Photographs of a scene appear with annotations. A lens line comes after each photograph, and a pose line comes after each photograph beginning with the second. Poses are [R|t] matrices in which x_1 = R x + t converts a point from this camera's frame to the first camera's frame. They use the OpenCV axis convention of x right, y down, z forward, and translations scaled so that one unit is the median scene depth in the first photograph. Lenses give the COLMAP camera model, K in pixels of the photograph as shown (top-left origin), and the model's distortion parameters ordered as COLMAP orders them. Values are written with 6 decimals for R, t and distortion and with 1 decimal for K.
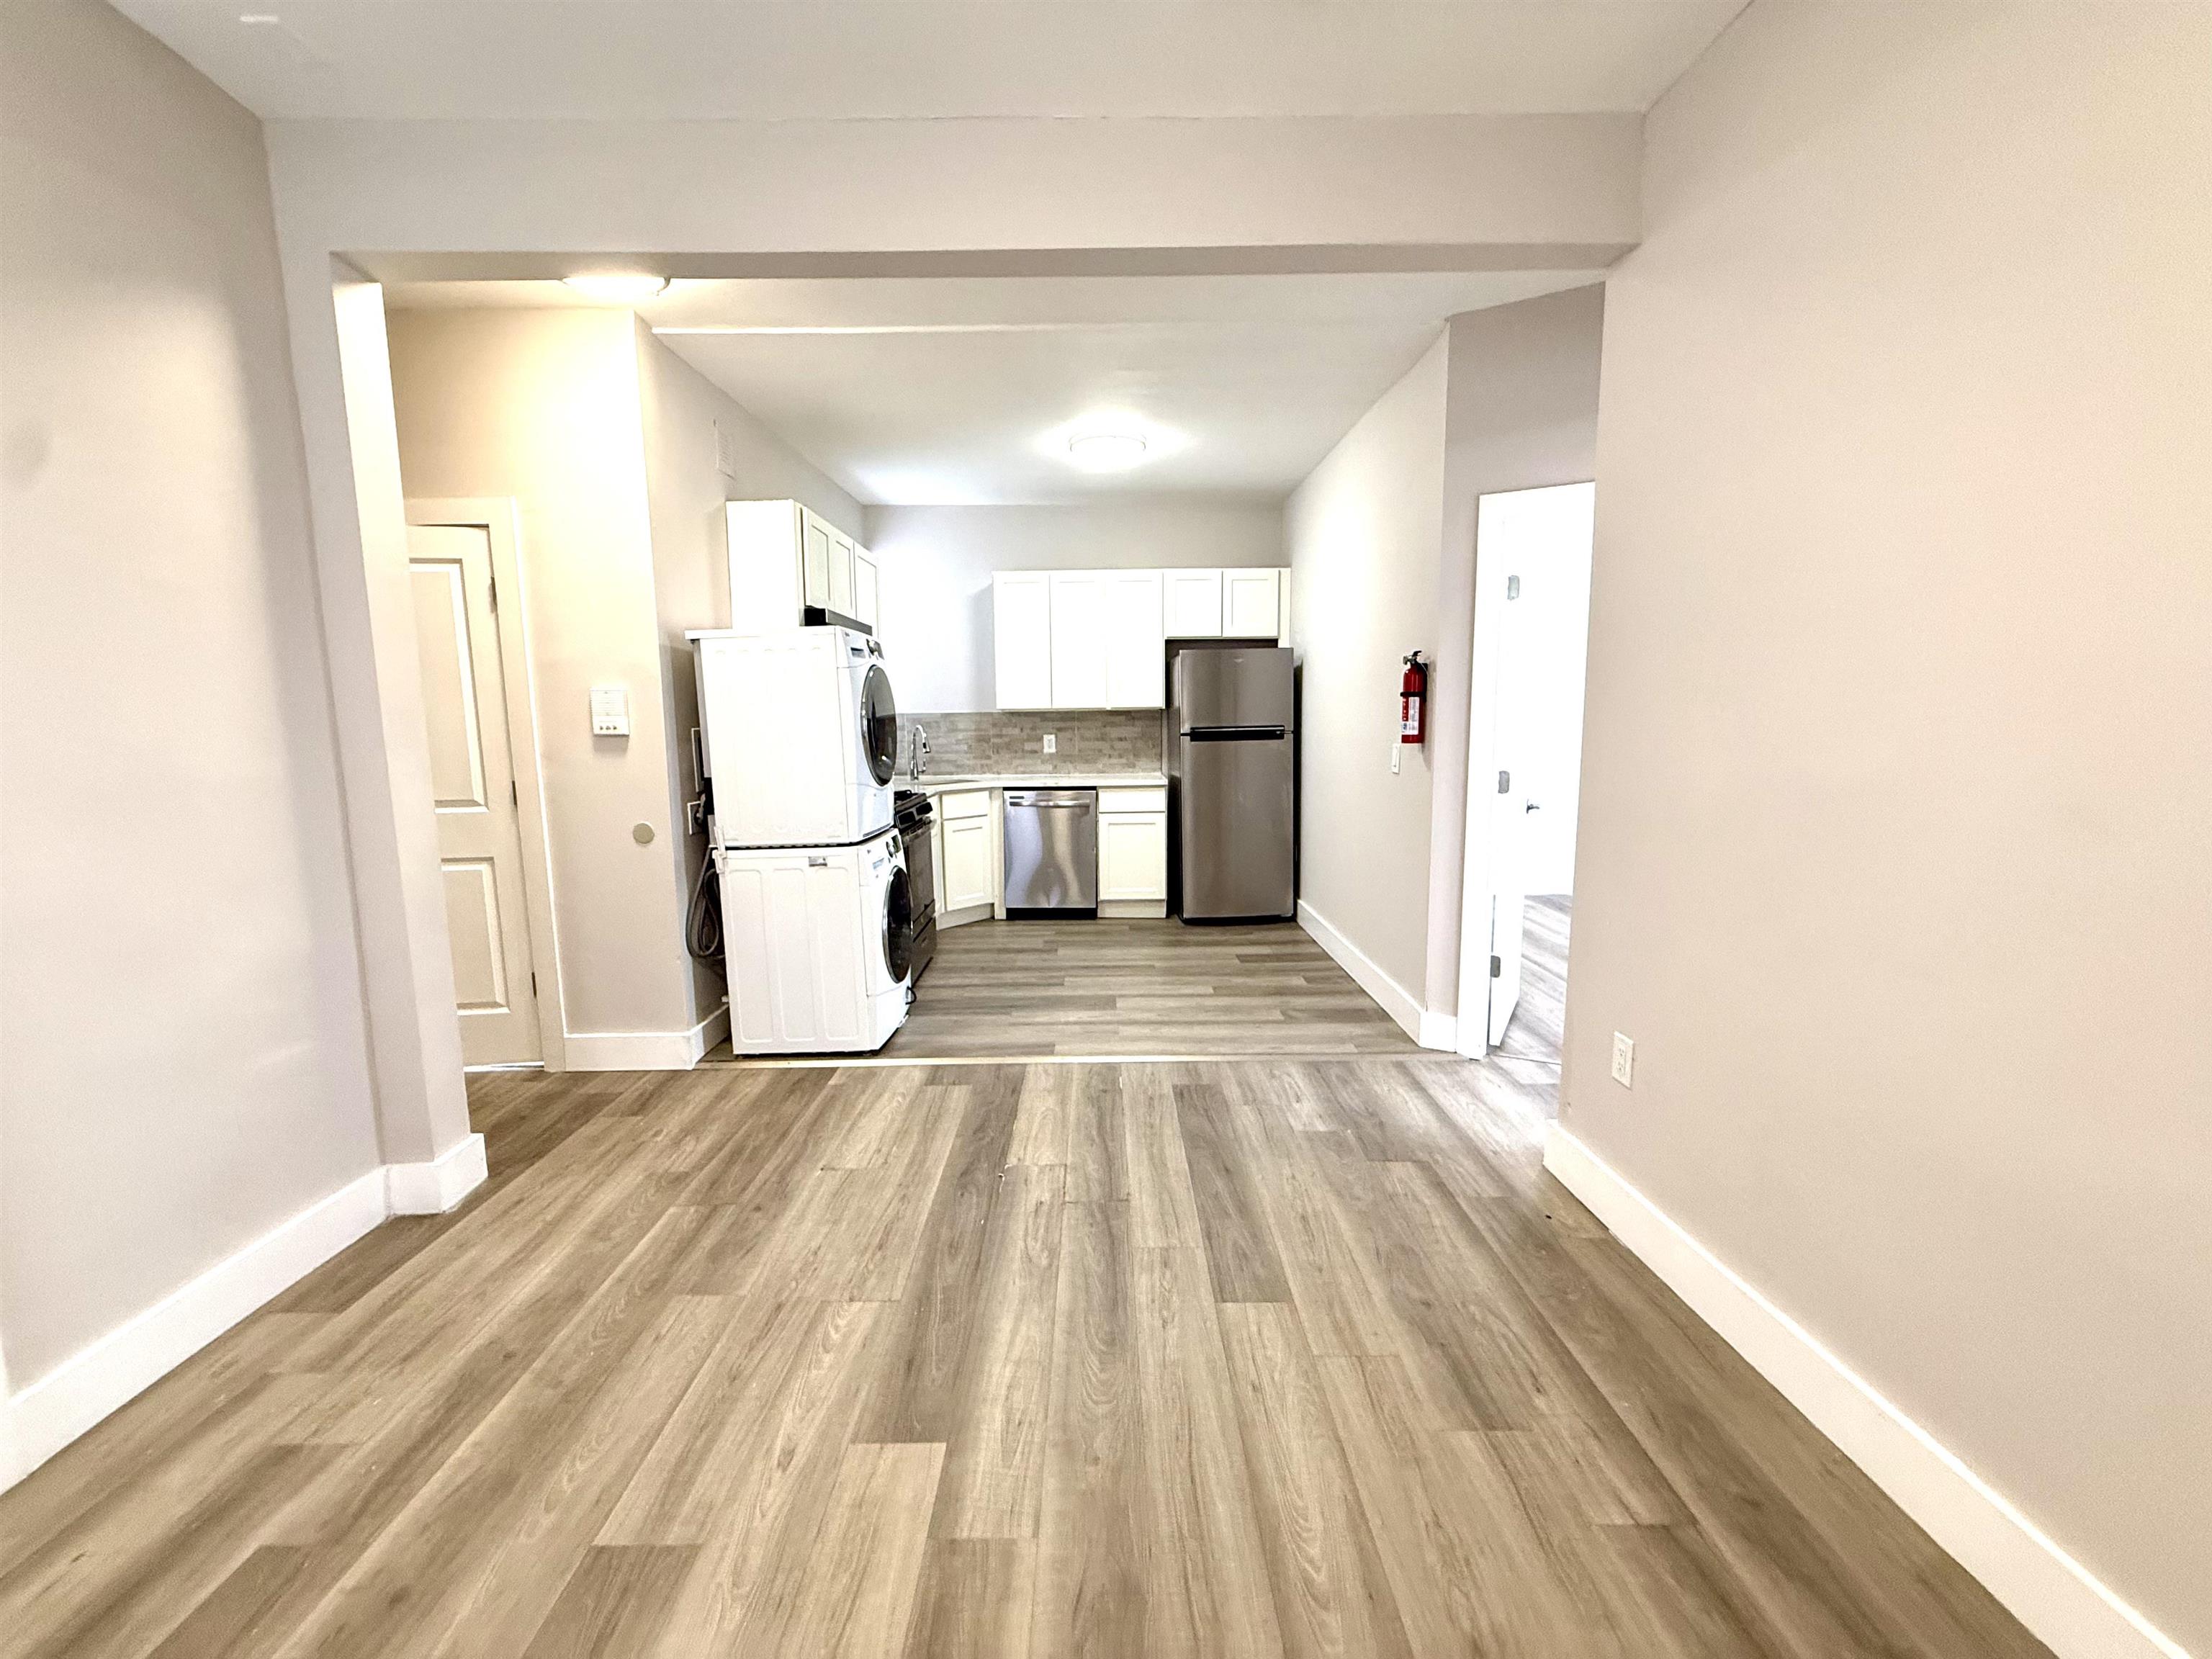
lens RADIAL K [[880.8, 0, 1099.0], [0, 880.8, 827.5], [0, 0, 1]] dist [0.000919, -0.000183]
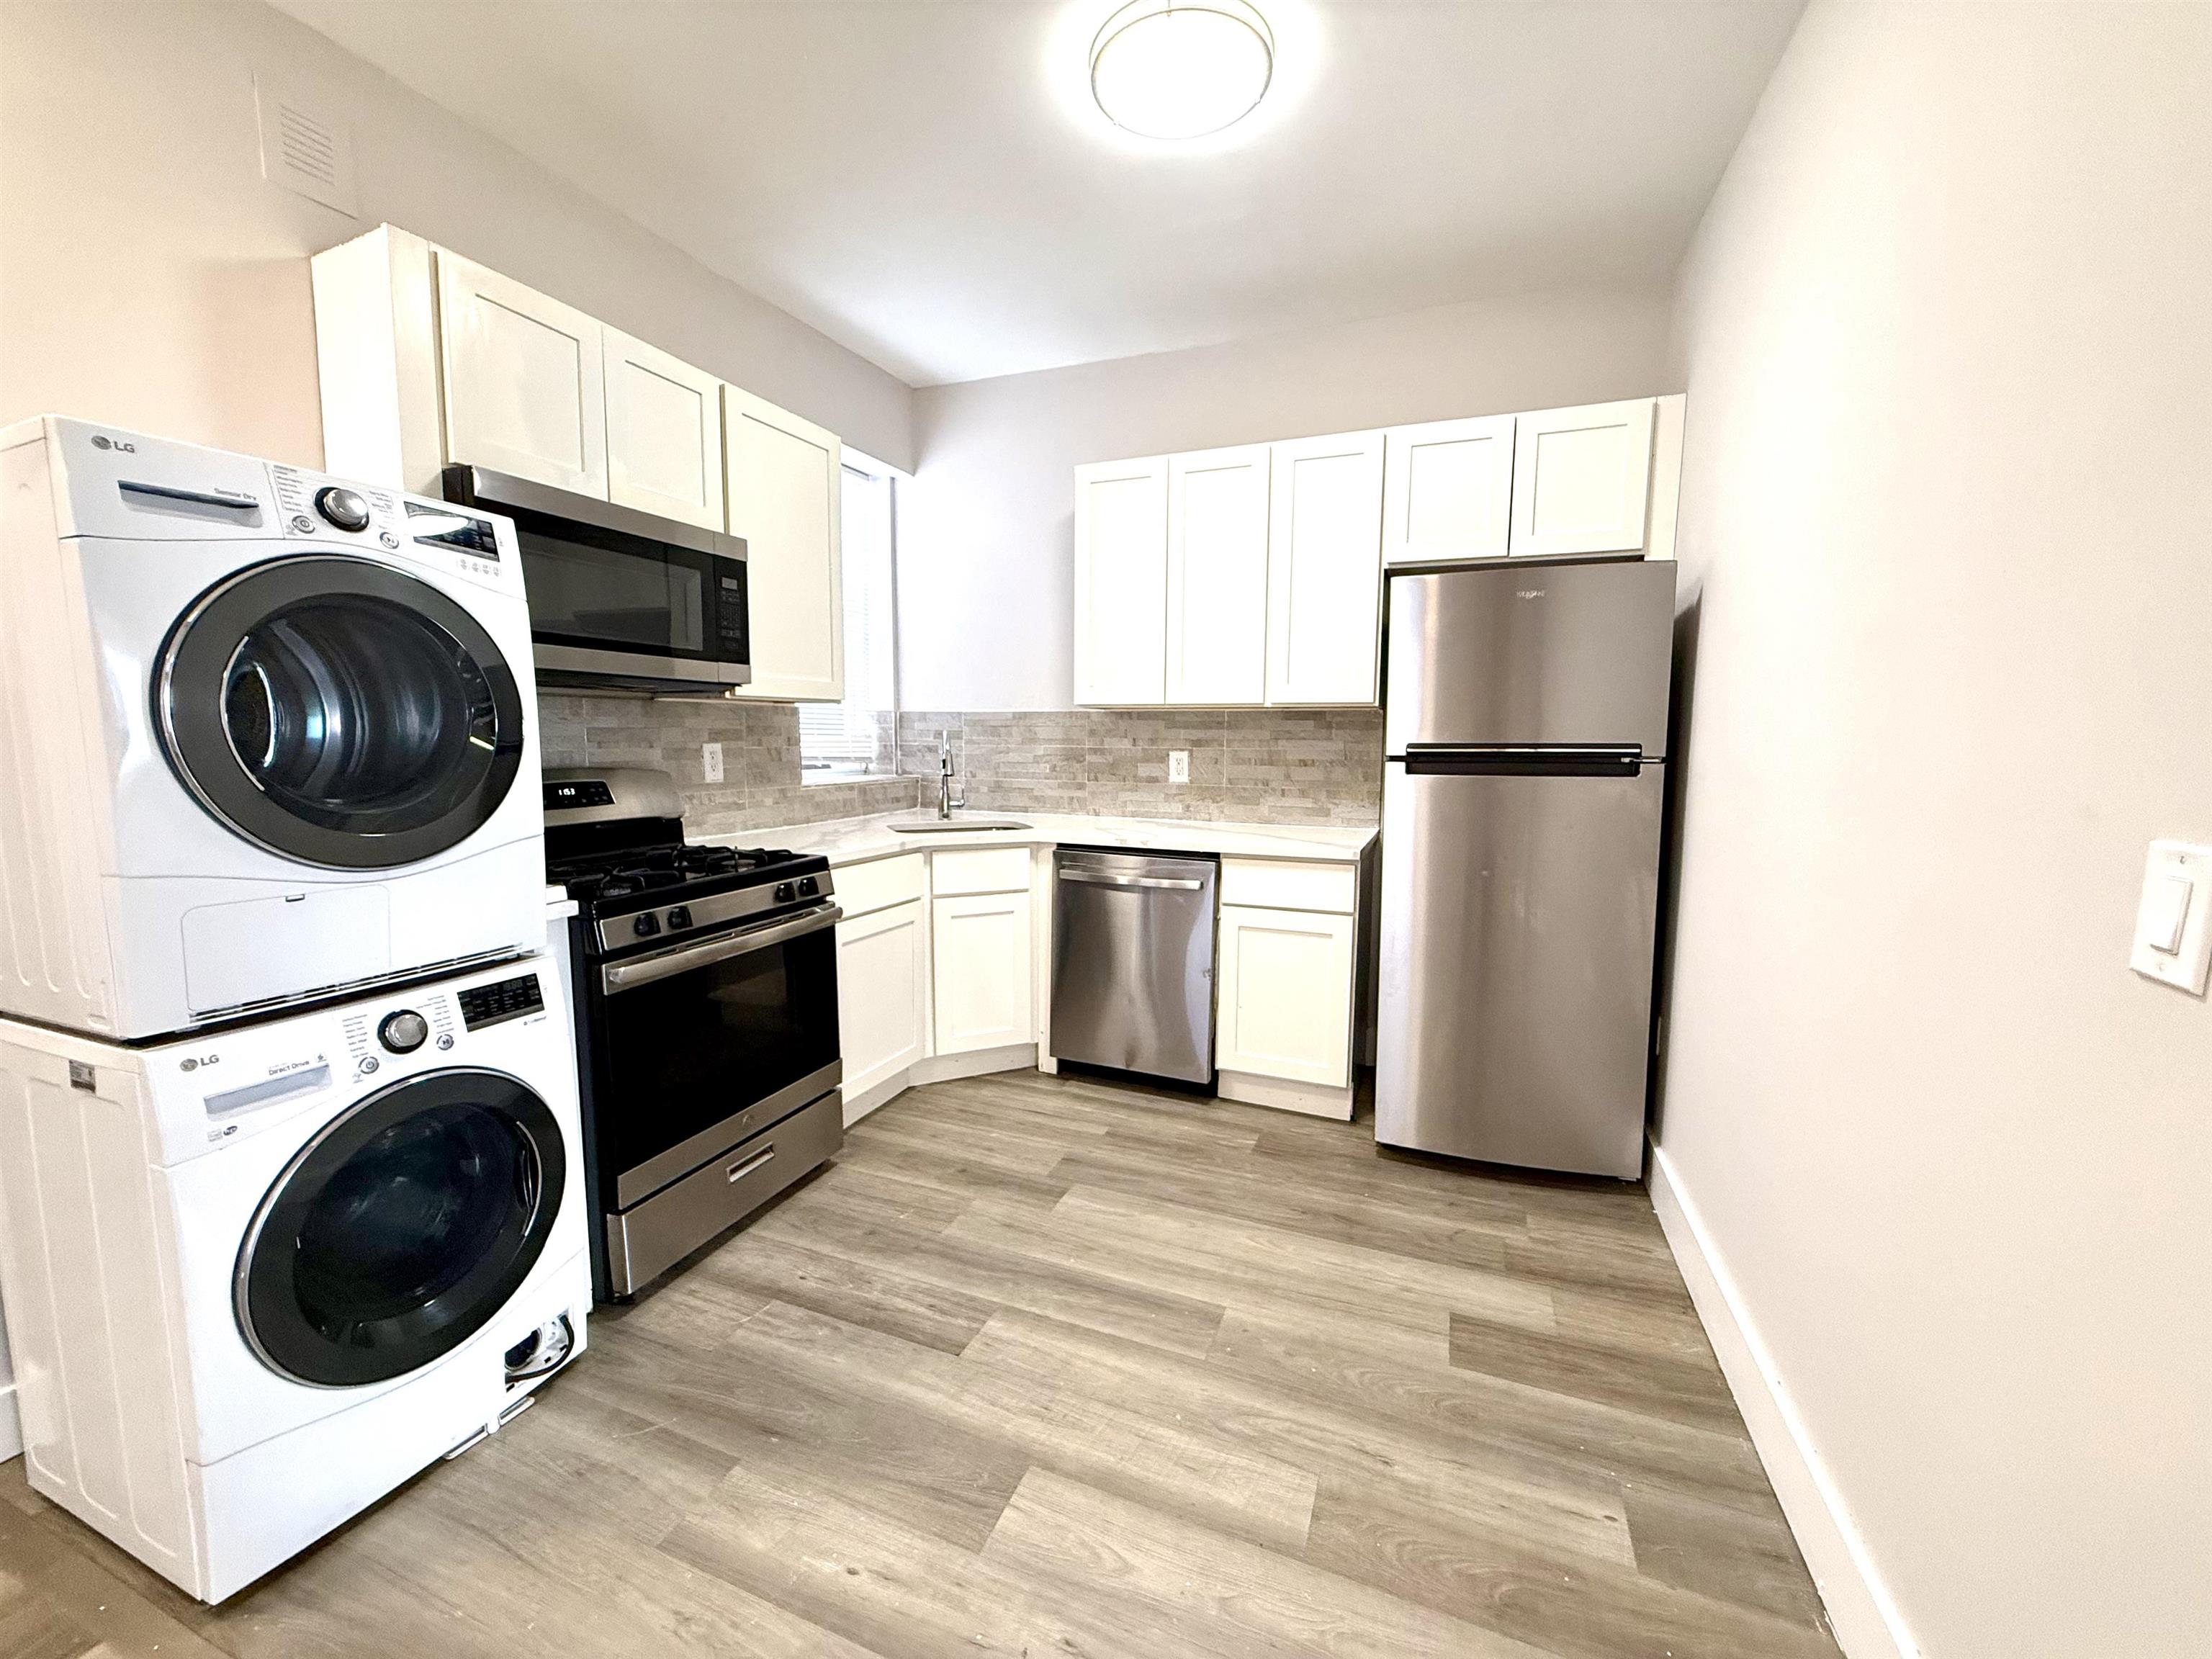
lens RADIAL K [[880.8, 0, 1099.0], [0, 880.8, 827.5], [0, 0, 1]] dist [0.000919, -0.000183]
pose [[0.925544, 0.058789, -0.374048, 0.214610], [-0.064709, 0.997899, -0.003276, -0.095142], [0.373069, 0.027236, 0.927404, 0.842642]]
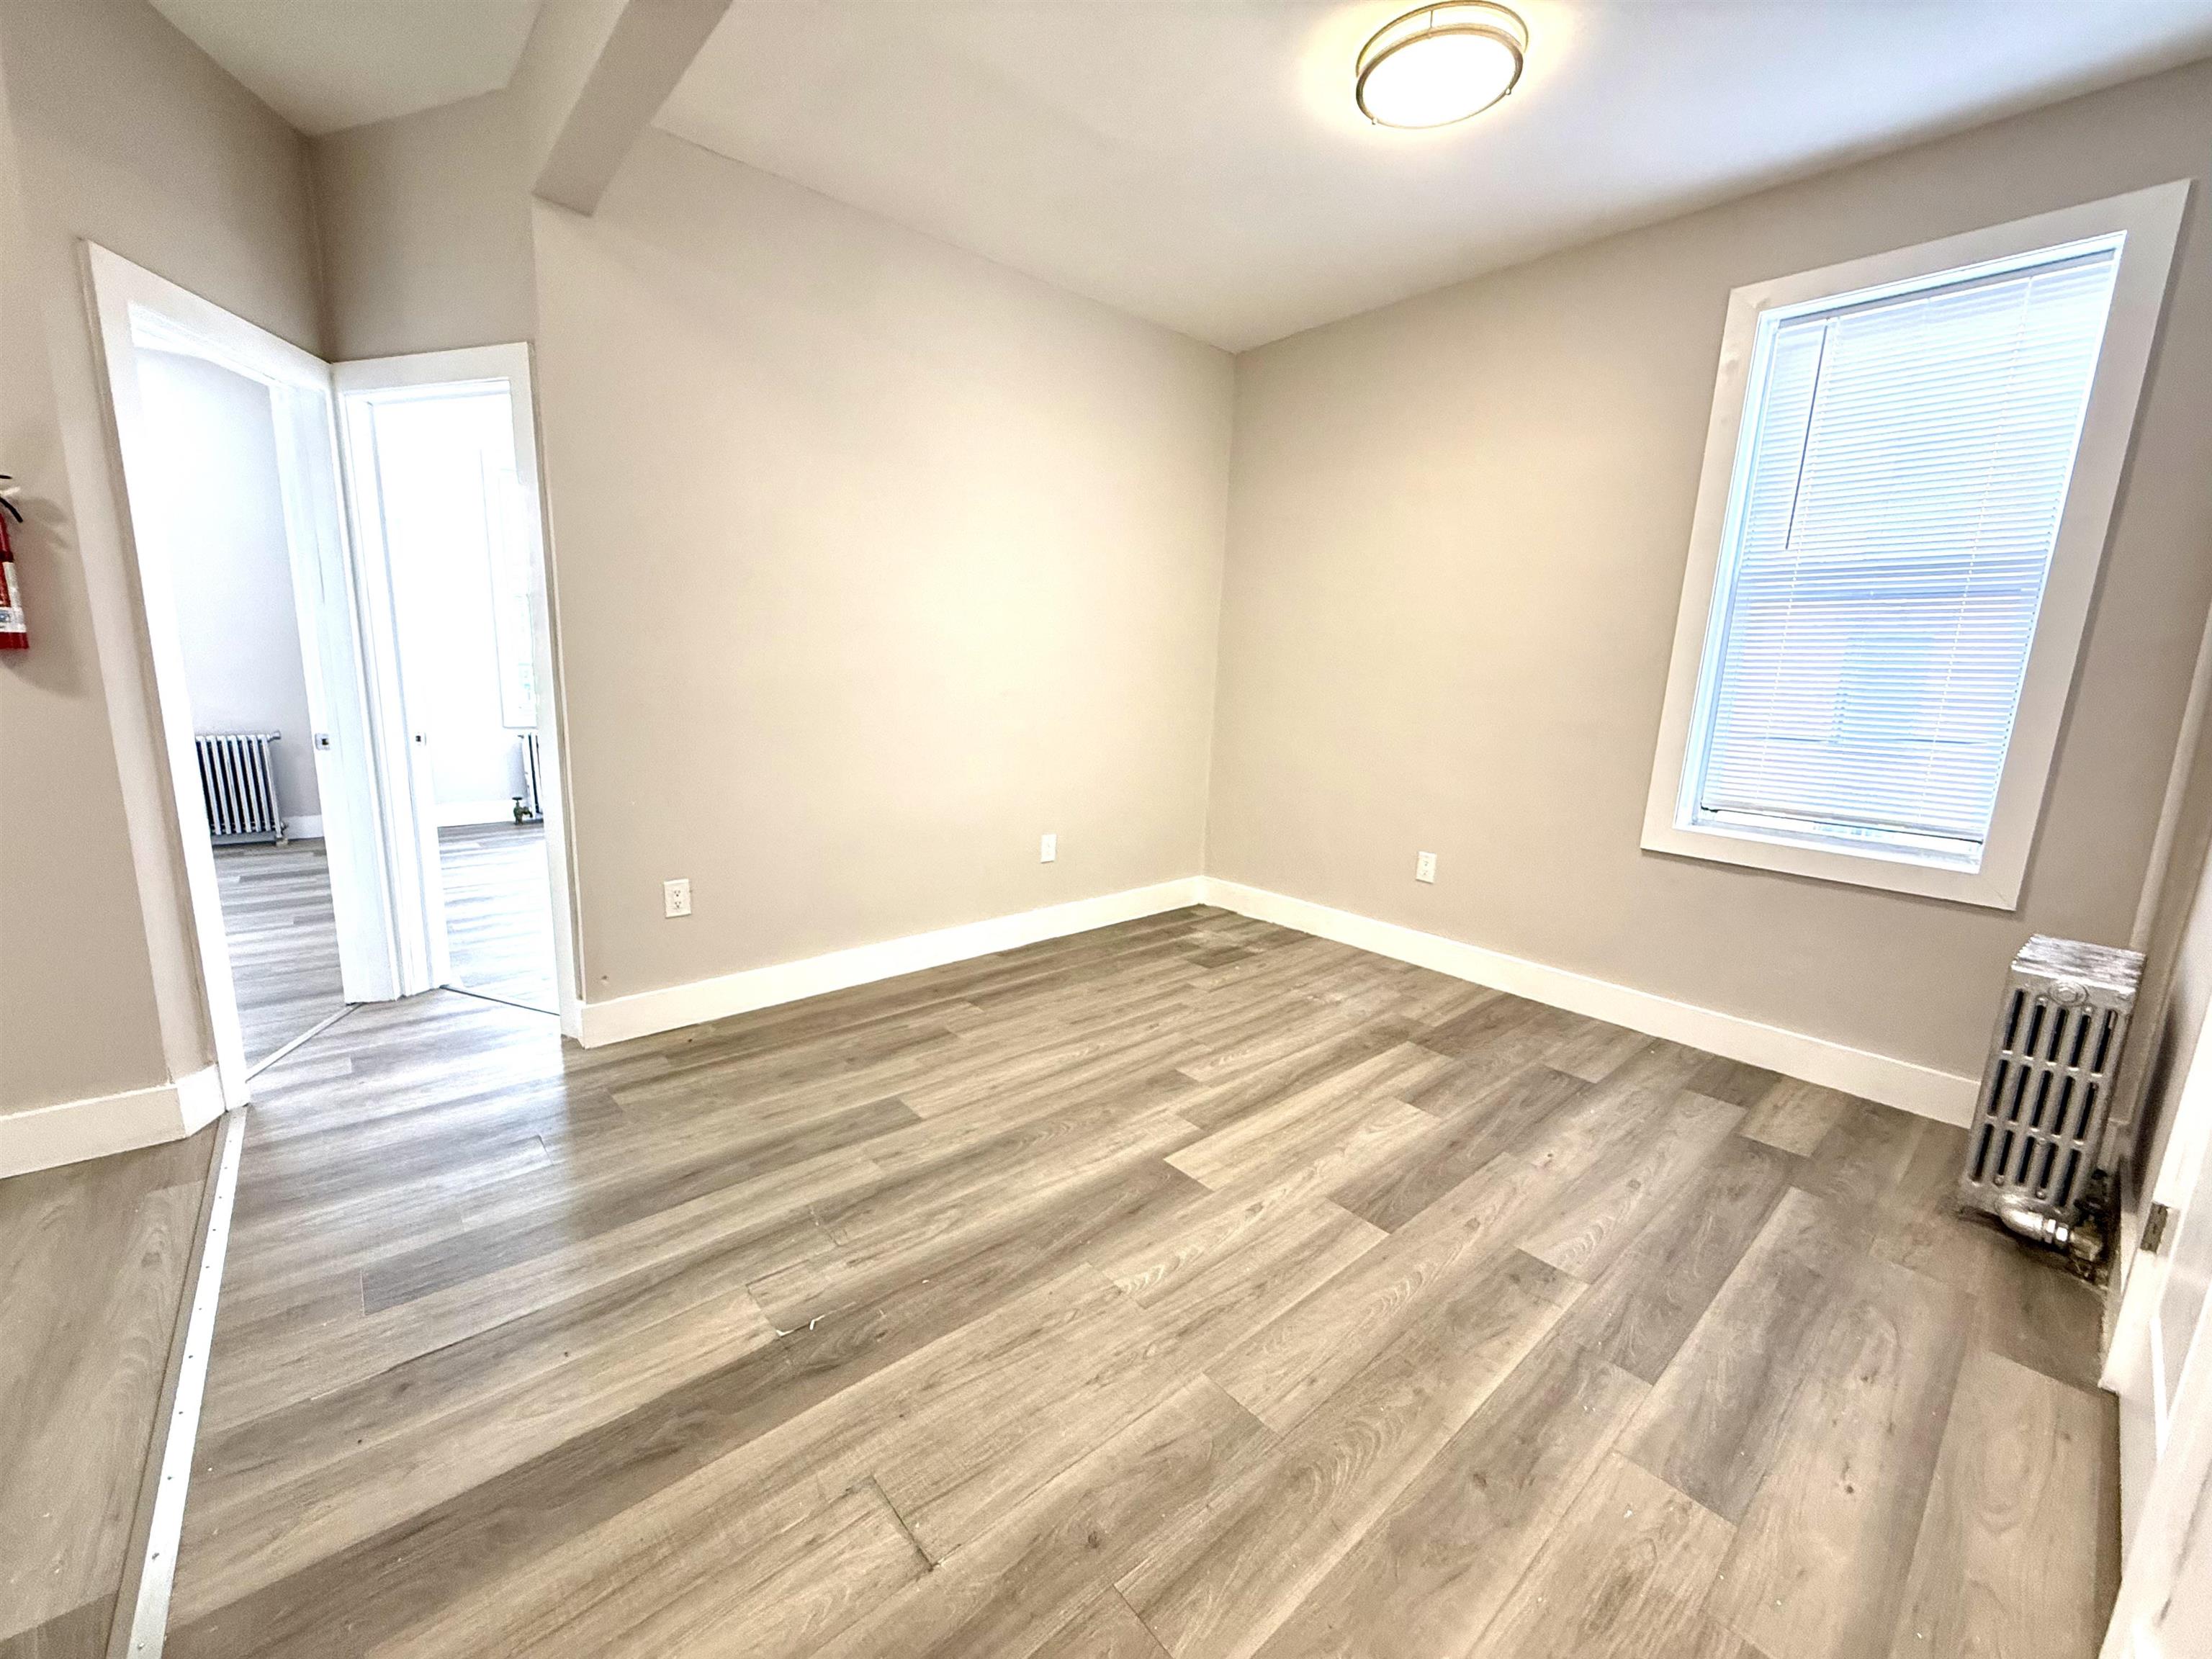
lens RADIAL K [[880.8, 0, 1099.0], [0, 880.8, 827.5], [0, 0, 1]] dist [0.000919, -0.000183]
pose [[-0.653947, -0.150648, 0.741389, -0.535203], [0.064652, 0.965260, 0.253165, -0.090049], [-0.753773, 0.213488, -0.621490, 0.917919]]
